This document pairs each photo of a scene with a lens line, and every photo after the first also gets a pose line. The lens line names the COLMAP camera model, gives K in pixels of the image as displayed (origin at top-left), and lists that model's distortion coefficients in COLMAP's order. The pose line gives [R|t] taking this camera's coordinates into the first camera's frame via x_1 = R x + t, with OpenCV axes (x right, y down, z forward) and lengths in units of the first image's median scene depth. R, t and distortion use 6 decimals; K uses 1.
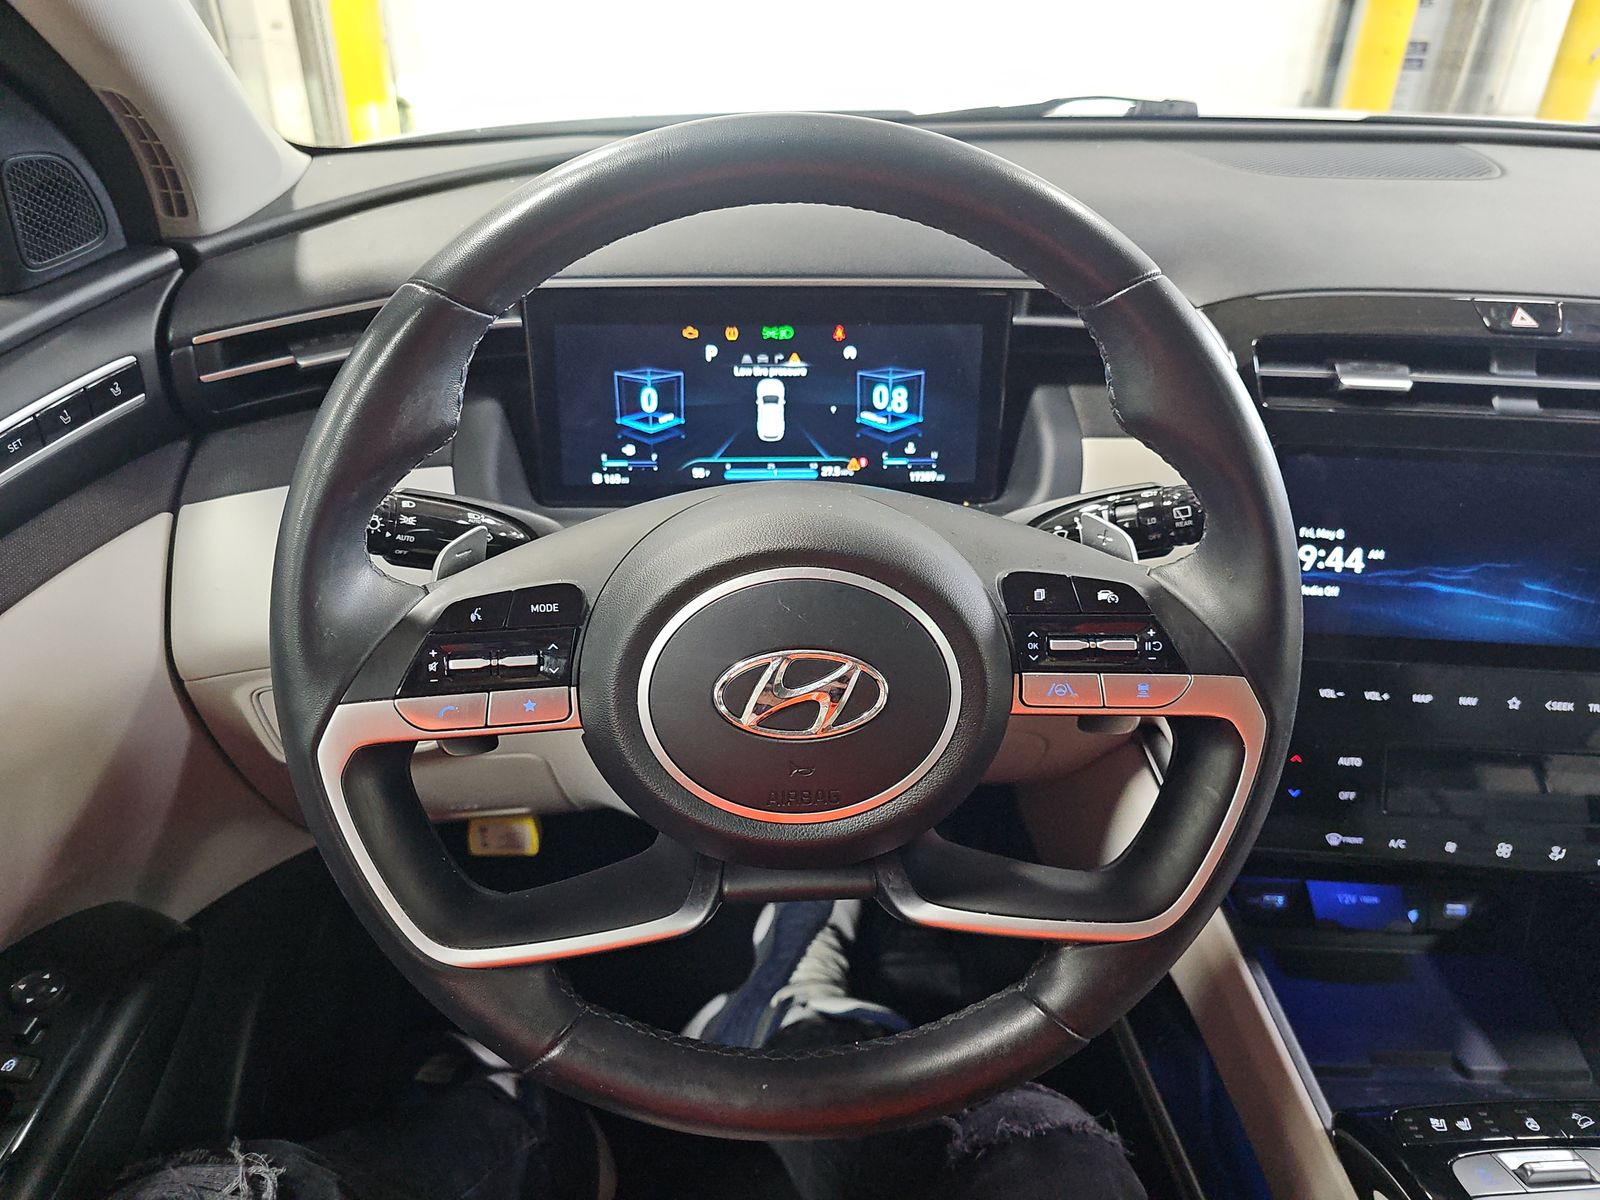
lens RADIAL K [[1093.6, 0, 802.9], [0, 1093.6, 635.7], [0, 0, 1]] dist [0.029393, -0.072128]
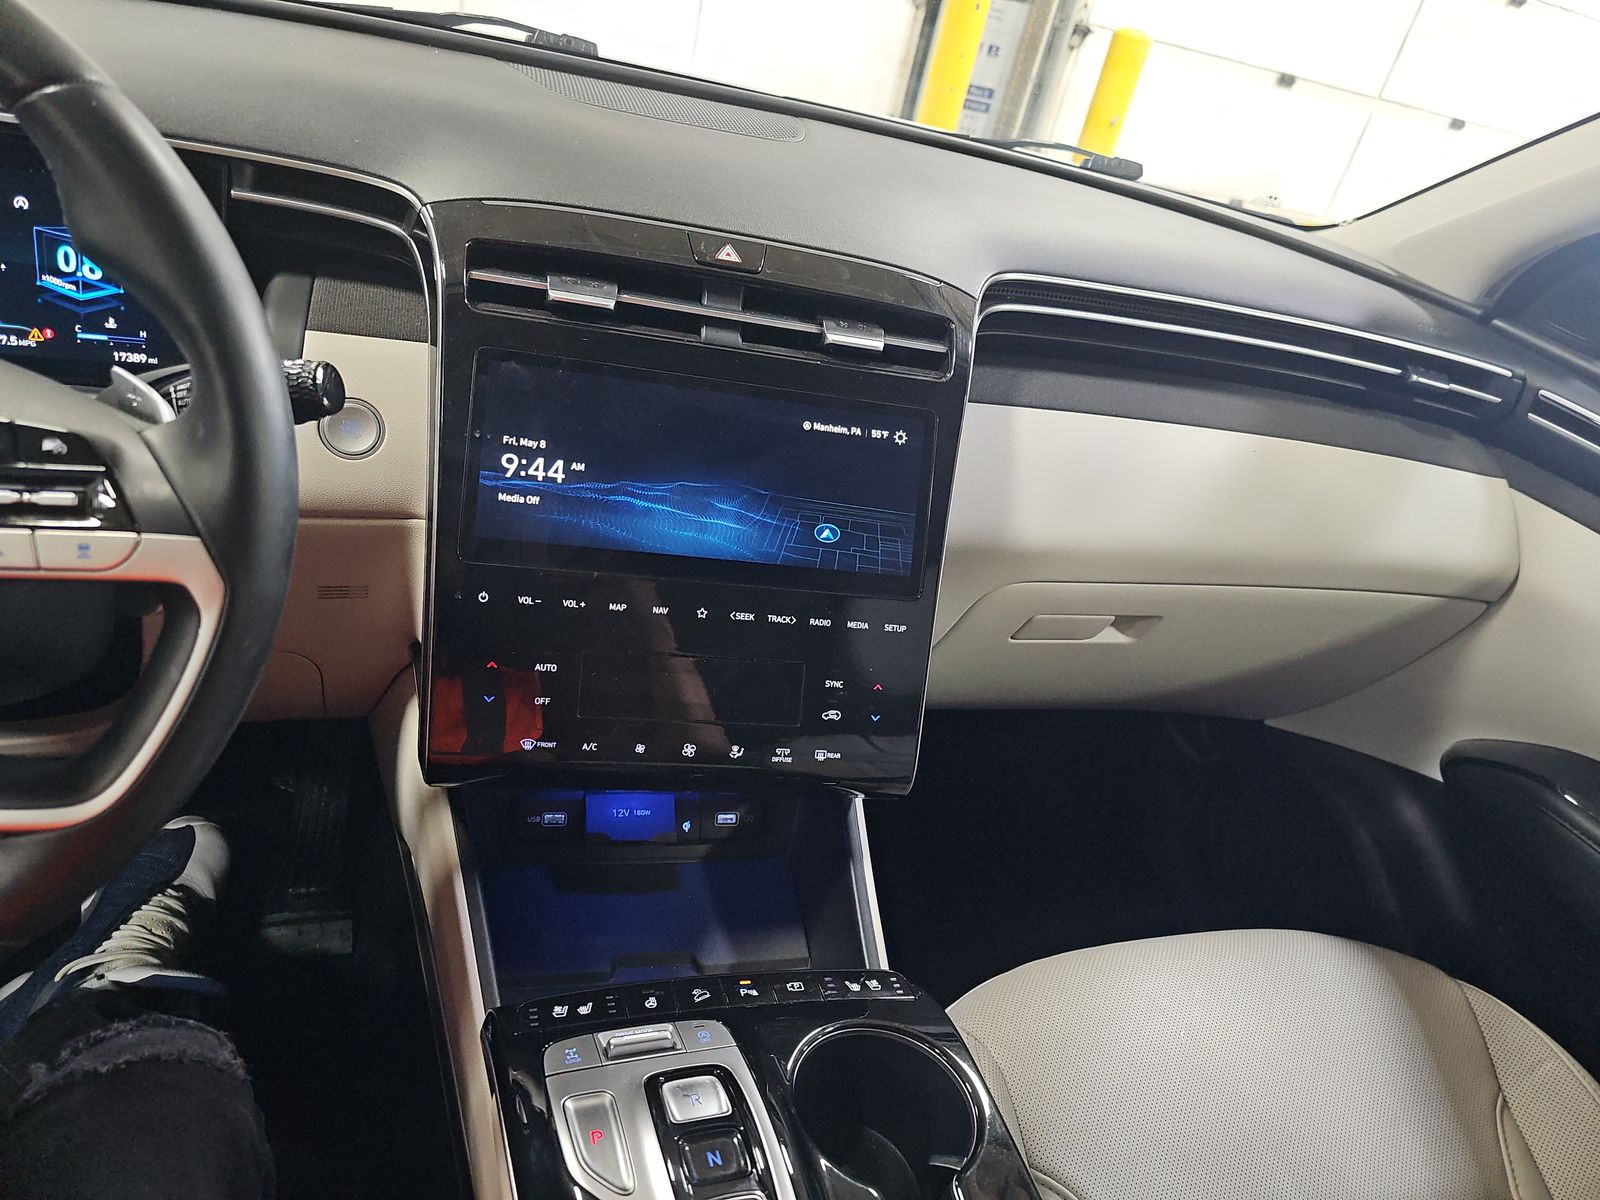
lens RADIAL K [[1087.6, 0, 800.2], [0, 1087.6, 625.1], [0, 0, 1]] dist [0.054252, -0.079563]
pose [[0.932955, 0.014718, 0.359693, 0.311532], [-0.020494, 0.999715, 0.012249, 0.051065], [-0.359410, -0.018799, 0.932990, -0.027016]]
